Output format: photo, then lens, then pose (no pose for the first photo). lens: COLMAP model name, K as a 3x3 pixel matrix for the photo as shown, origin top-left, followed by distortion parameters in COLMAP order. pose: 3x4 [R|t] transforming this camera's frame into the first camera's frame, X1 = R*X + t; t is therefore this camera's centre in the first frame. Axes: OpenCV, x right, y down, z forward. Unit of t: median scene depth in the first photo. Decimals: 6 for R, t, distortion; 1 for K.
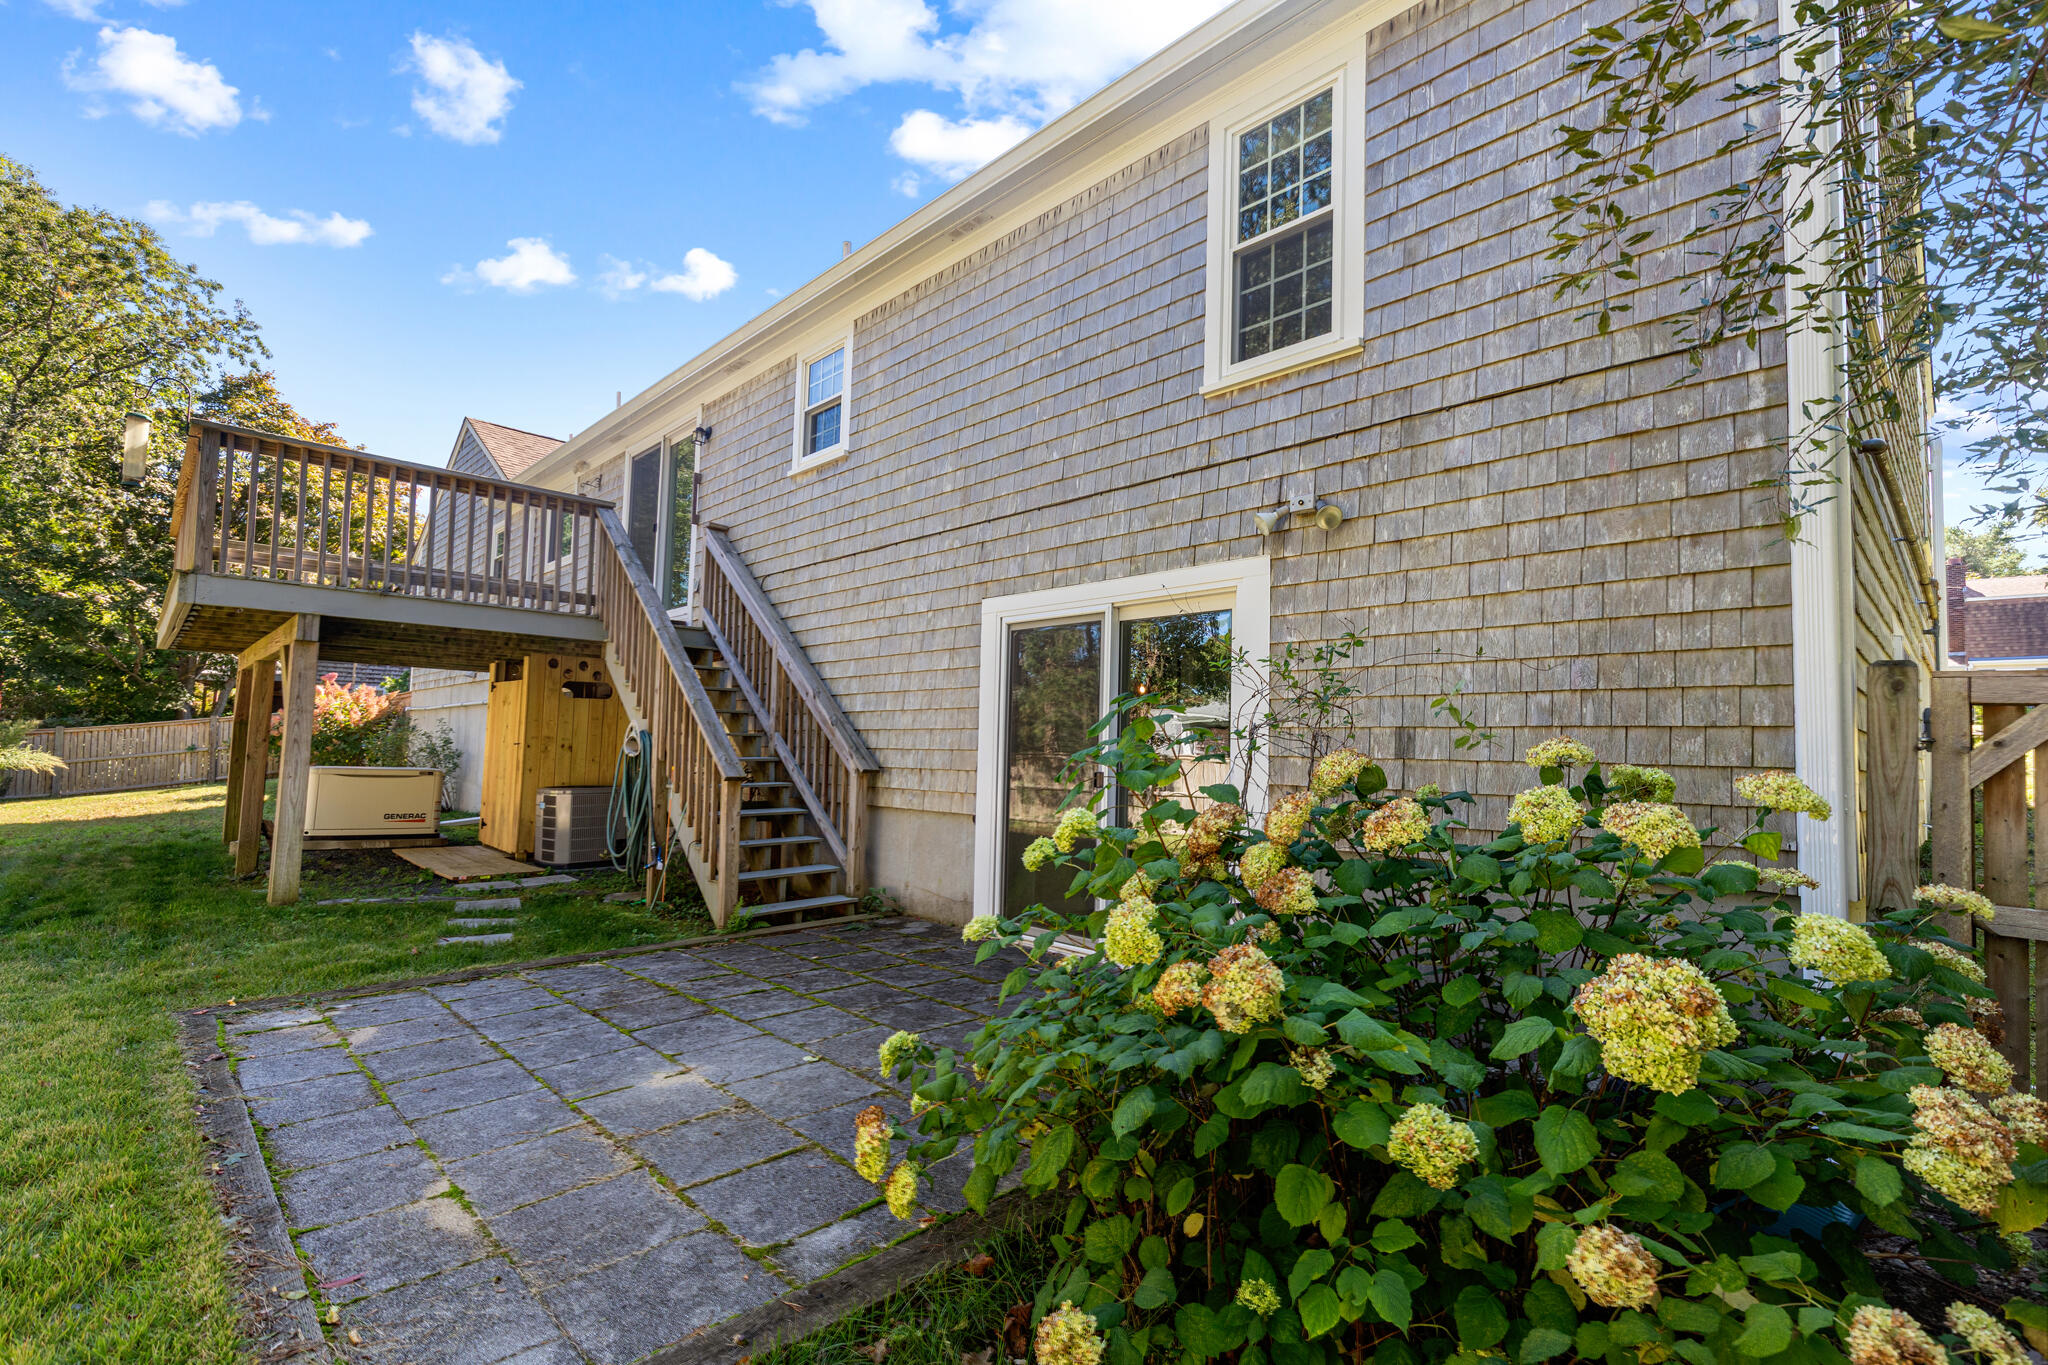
lens RADIAL K [[942.0, 0, 1035.1], [0, 942.0, 701.3], [0, 0, 1]] dist [0.003235, 0.000234]
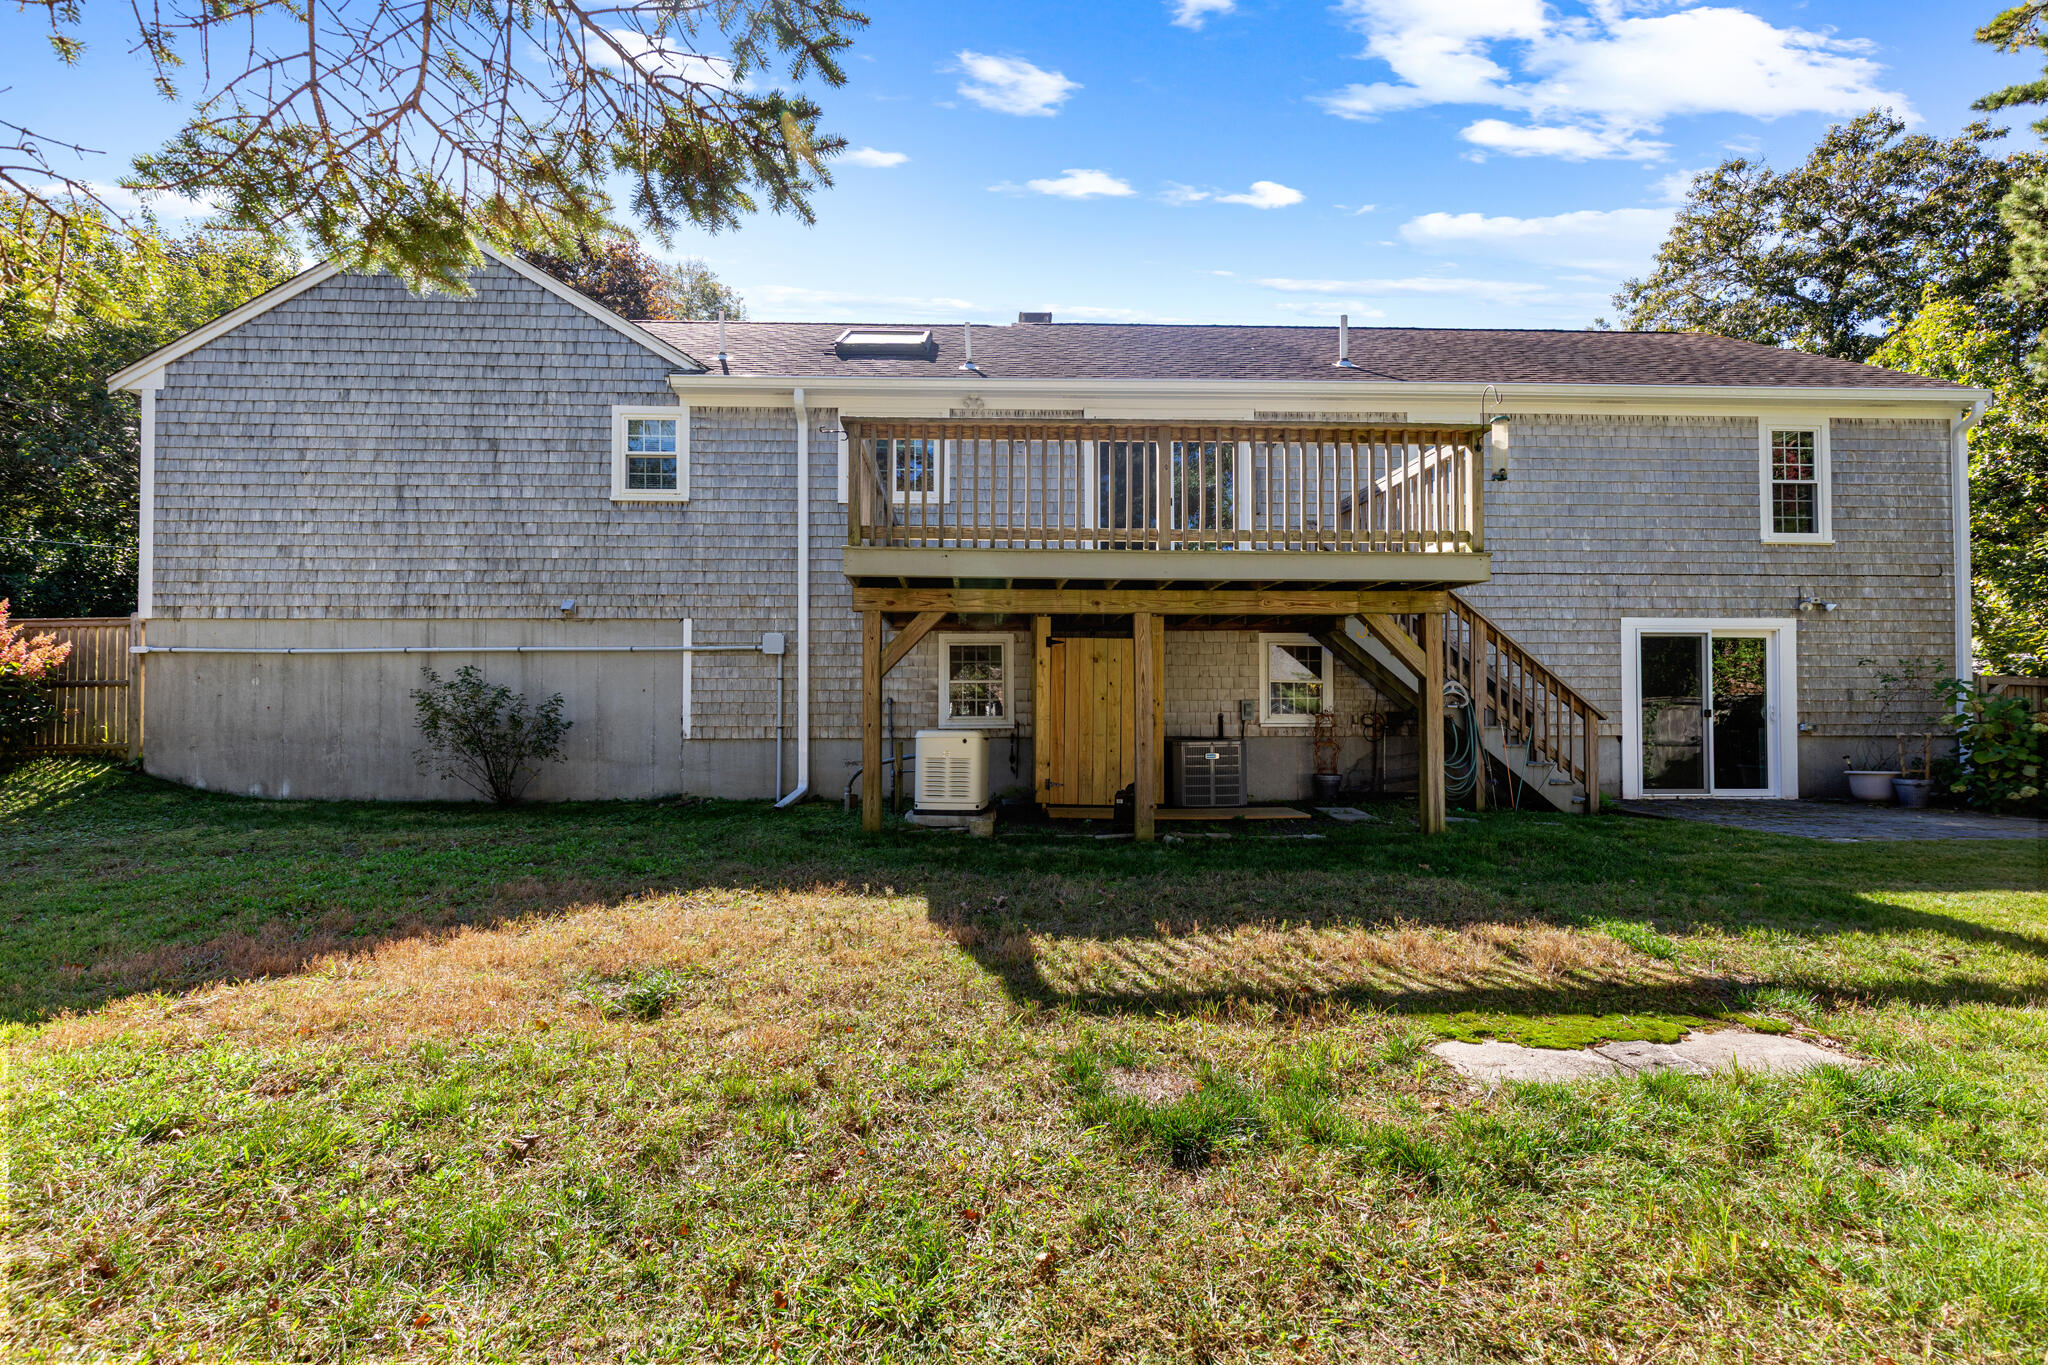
lens RADIAL K [[942.0, 0, 1035.1], [0, 942.0, 701.3], [0, 0, 1]] dist [0.003235, 0.000234]
pose [[0.653052, -0.001516, 0.757311, -2.419968], [-0.024815, 0.999418, 0.023400, 0.041850], [-0.756906, -0.034074, 0.652635, 0.749210]]
